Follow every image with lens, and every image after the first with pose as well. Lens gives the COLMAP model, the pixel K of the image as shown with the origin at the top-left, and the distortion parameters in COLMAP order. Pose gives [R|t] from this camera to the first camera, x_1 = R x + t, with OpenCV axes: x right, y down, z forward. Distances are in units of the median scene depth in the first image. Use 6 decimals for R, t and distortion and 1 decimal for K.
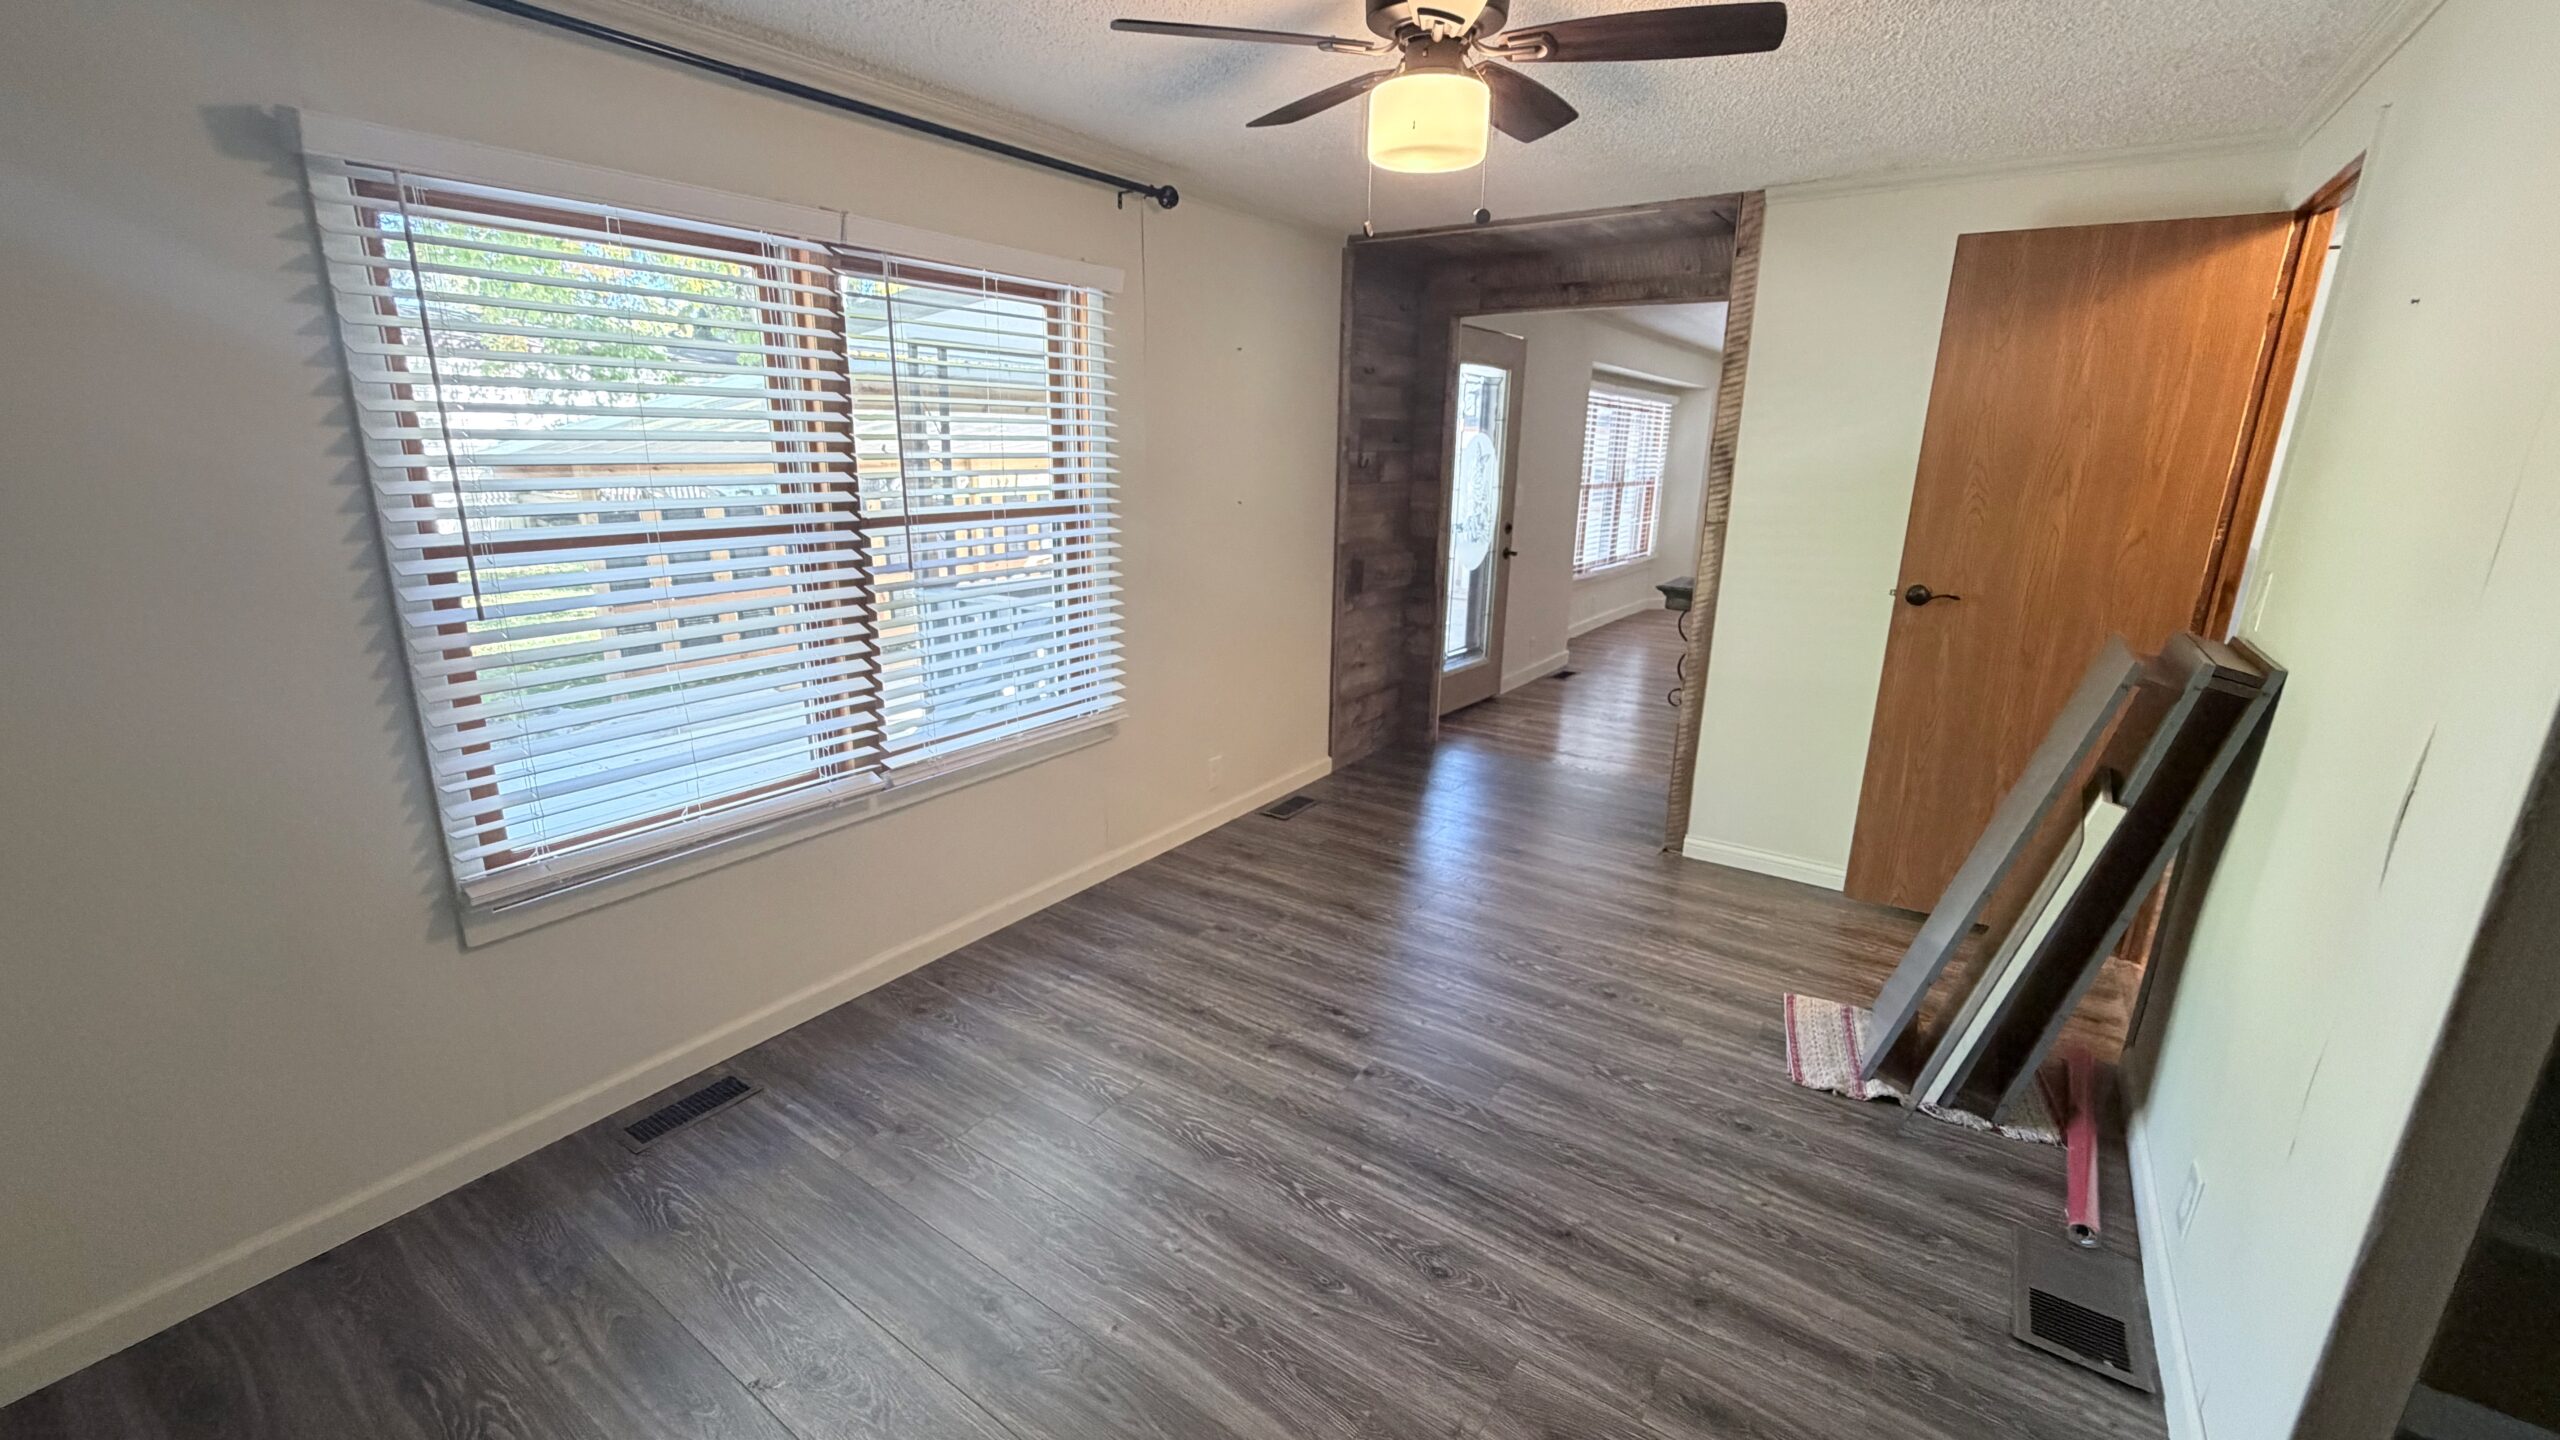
lens RADIAL K [[1021.7, 0, 1272.2], [0, 1021.7, 718.9], [0, 0, 1]] dist [0.000517, 0.000030]
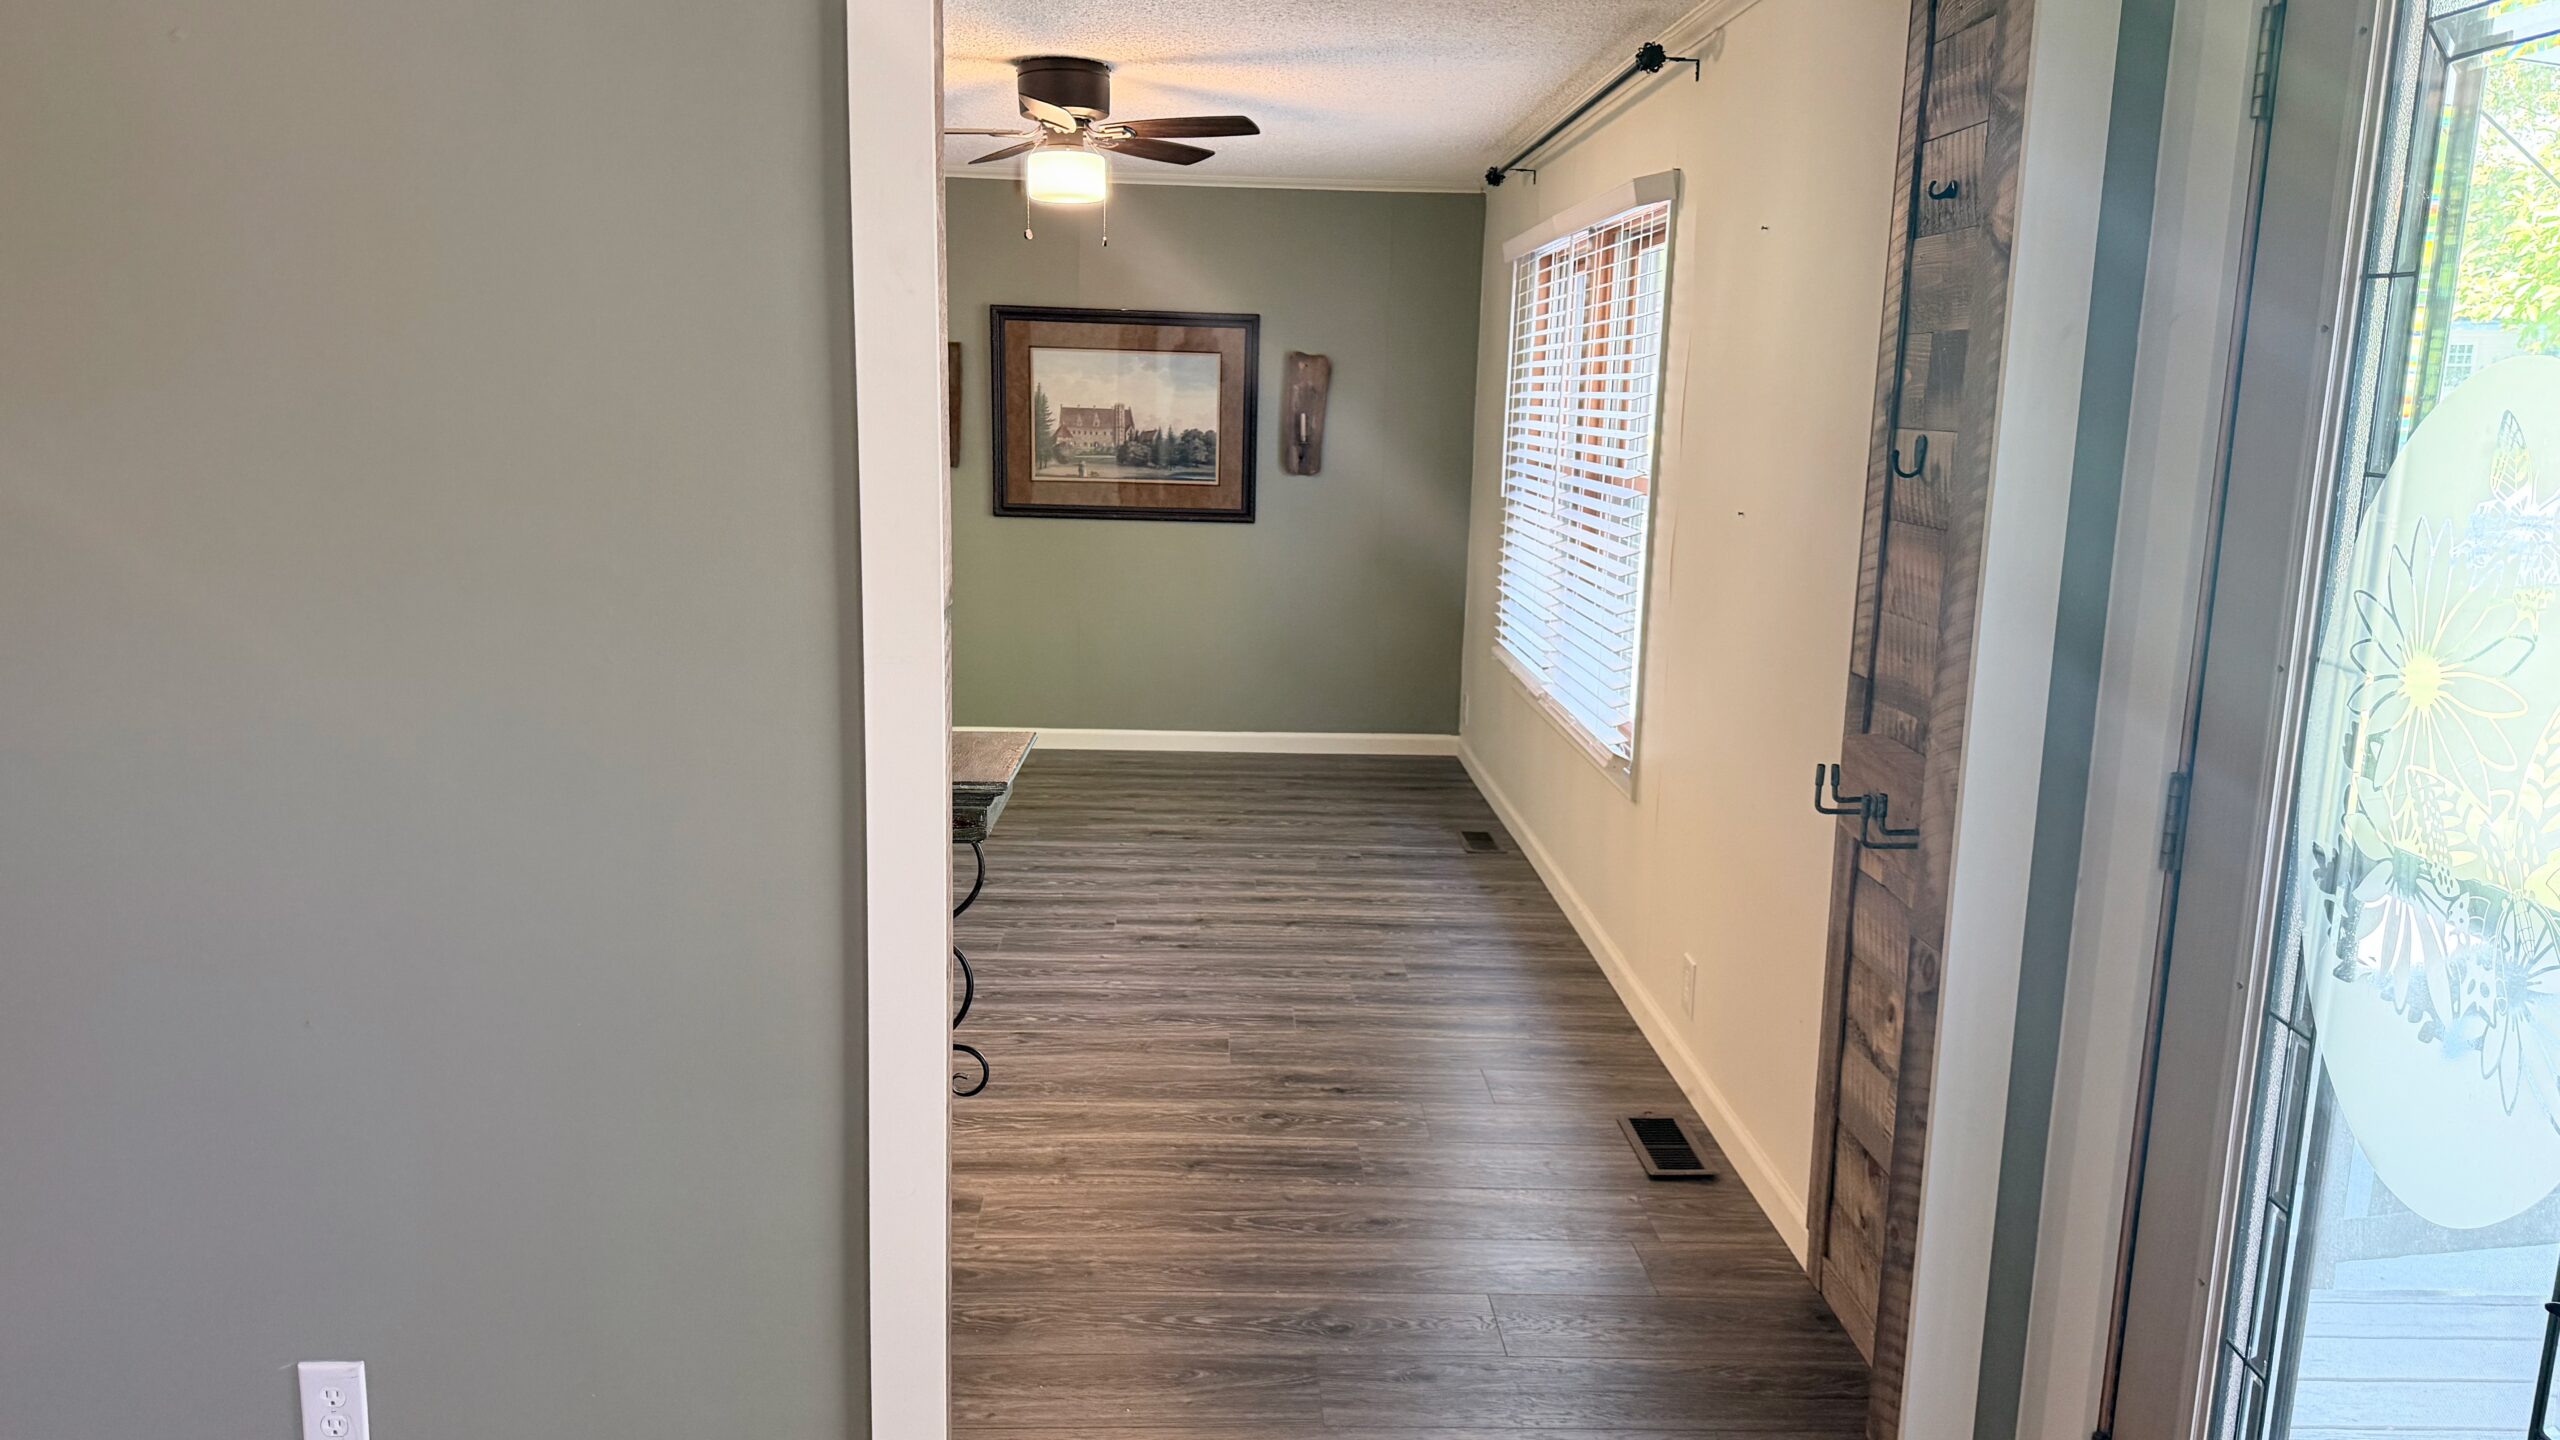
lens RADIAL K [[1782.7, 0, 1273.8], [0, 1782.7, 727.4], [0, 0, 1]] dist [0.161599, -0.305662]
pose [[-0.797200, 0.080830, -0.598280, 1.165934], [-0.190754, 0.906503, 0.376650, -0.665273], [0.572787, 0.414390, -0.707245, 2.509001]]
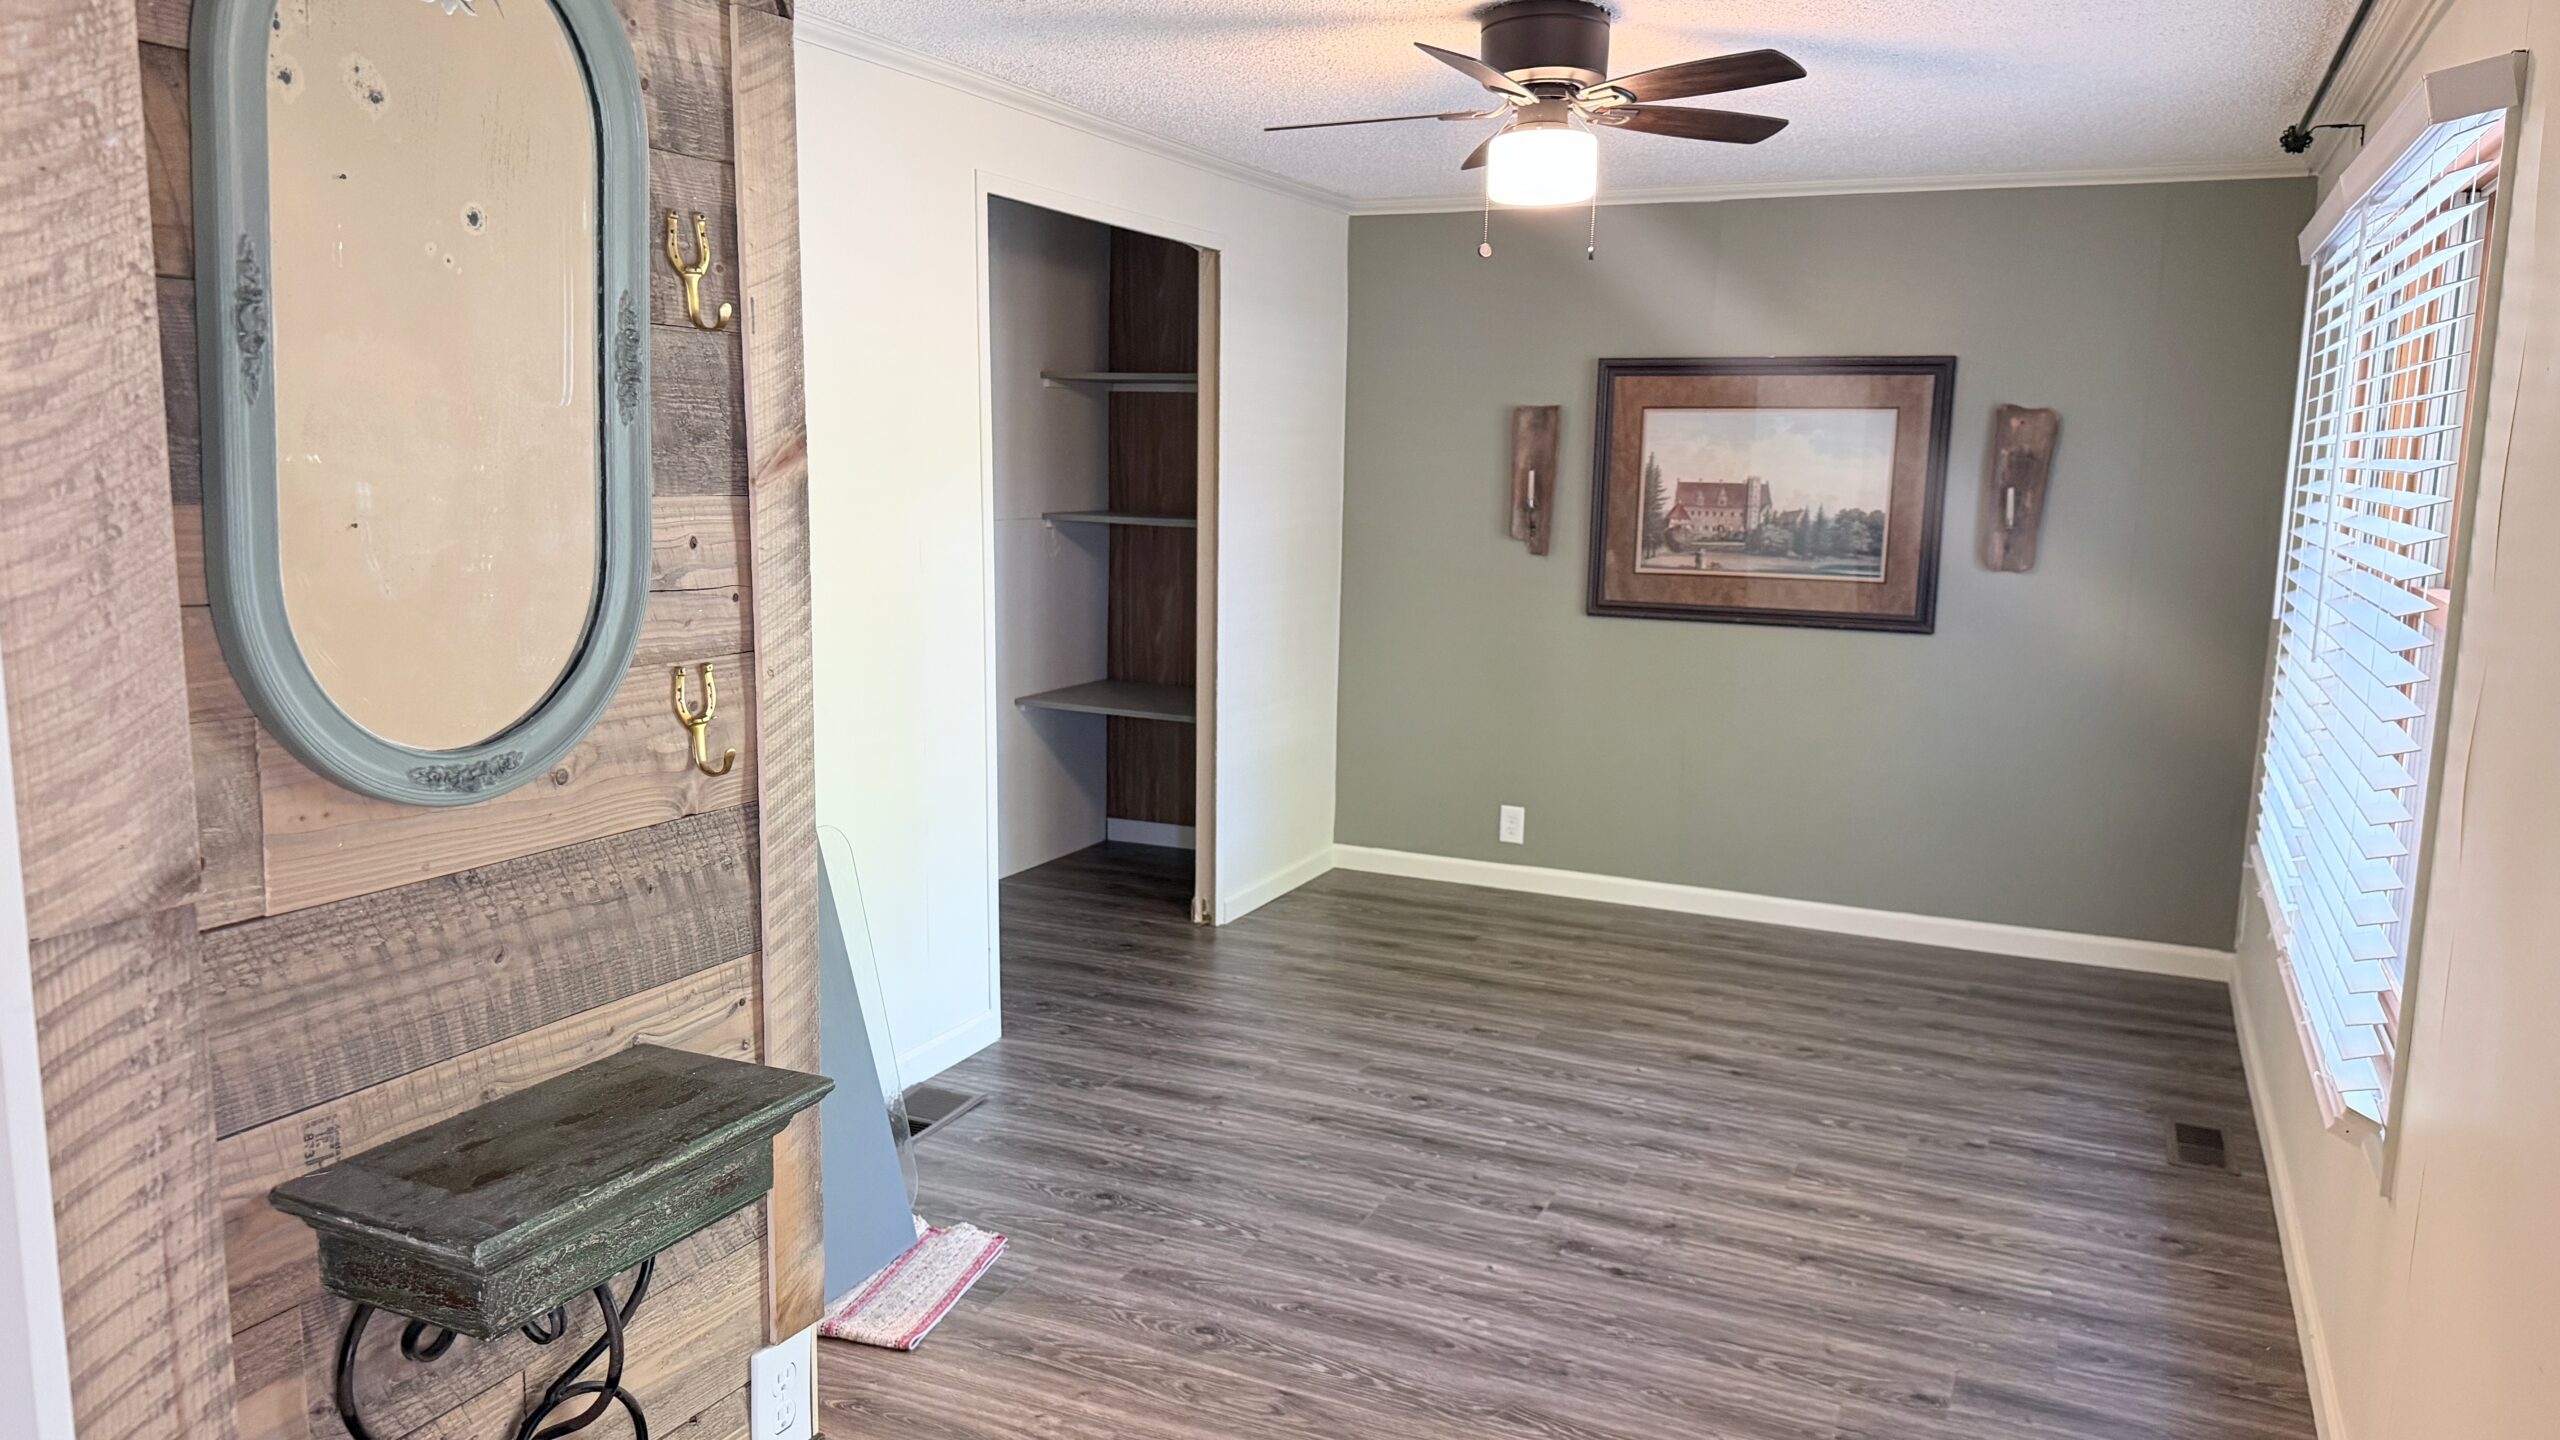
lens RADIAL K [[1782.7, 0, 1273.8], [0, 1782.7, 727.4], [0, 0, 1]] dist [0.161599, -0.305662]
pose [[-0.983516, -0.003094, -0.180794, 0.576233], [-0.077054, 0.911698, 0.403570, -0.579872], [0.163581, 0.410849, -0.896908, 2.156288]]
